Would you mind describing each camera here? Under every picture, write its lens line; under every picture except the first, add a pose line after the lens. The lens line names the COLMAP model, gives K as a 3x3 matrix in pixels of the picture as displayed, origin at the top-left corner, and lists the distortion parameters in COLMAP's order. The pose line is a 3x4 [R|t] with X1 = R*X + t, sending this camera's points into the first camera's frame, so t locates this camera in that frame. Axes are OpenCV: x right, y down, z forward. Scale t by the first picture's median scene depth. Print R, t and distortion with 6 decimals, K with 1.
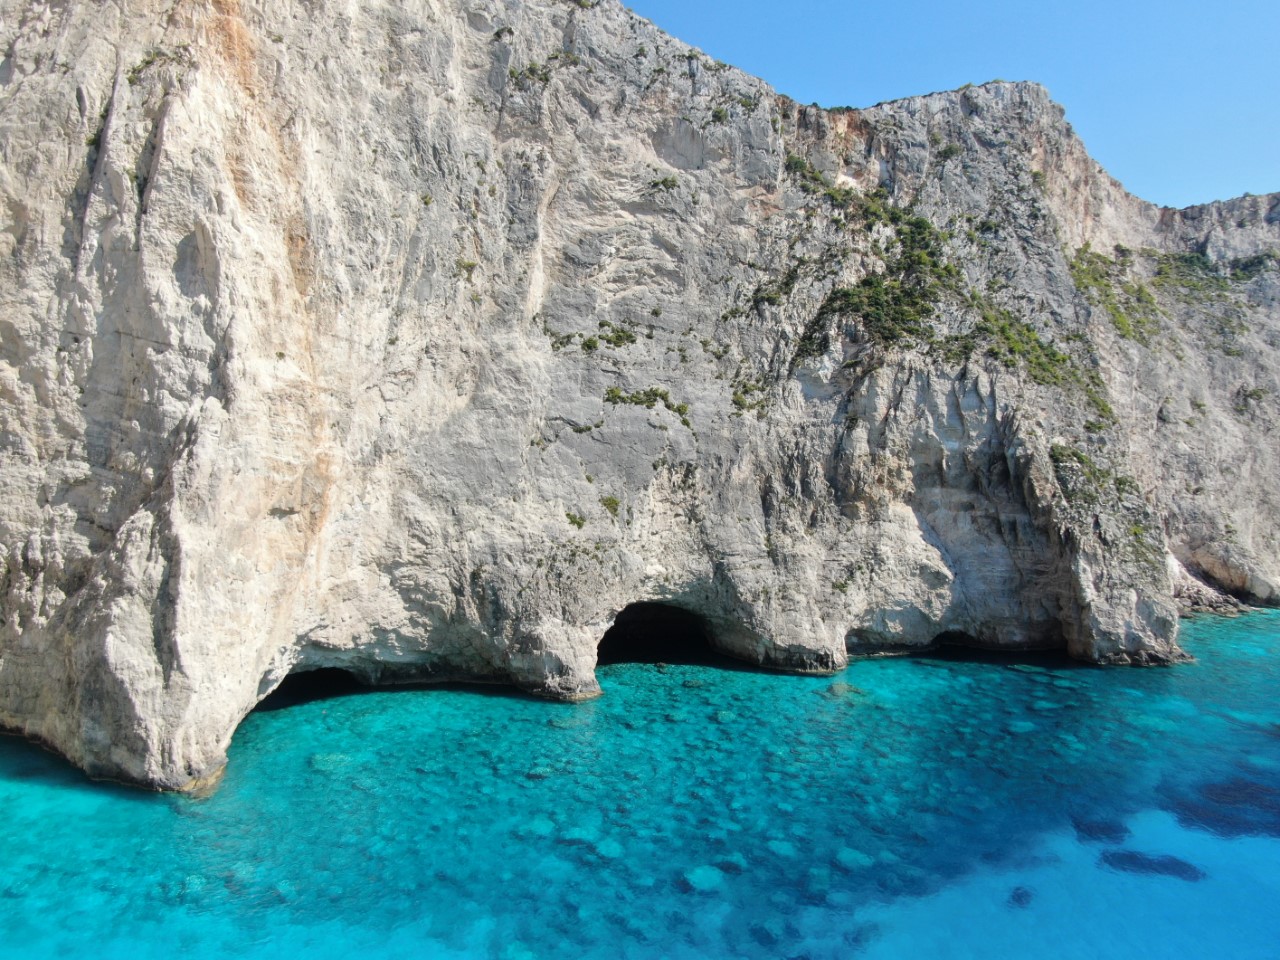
lens RADIAL K [[911.6, 0, 637.7], [0, 911.6, 483.5], [0, 0, 1]] dist [-0.009325, -0.007204]
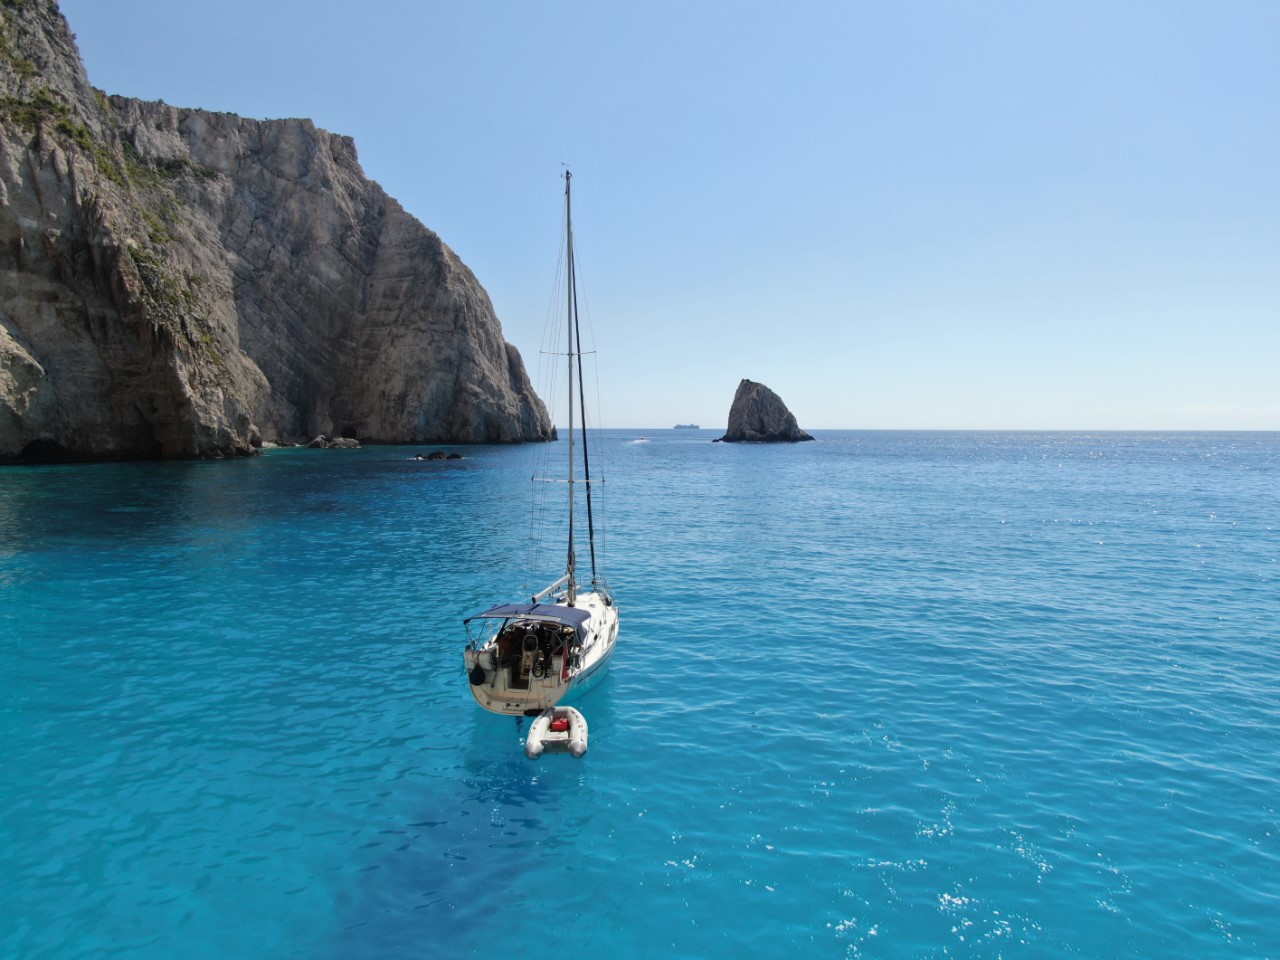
lens RADIAL K [[911.6, 0, 641.2], [0, 911.6, 479.9], [0, 0, 1]] dist [-0.009325, -0.007204]
pose [[0.357953, -0.060407, 0.931783, -0.265775], [0.058218, 0.997407, 0.042296, 0.200666], [-0.931923, 0.039107, 0.360542, 0.157282]]
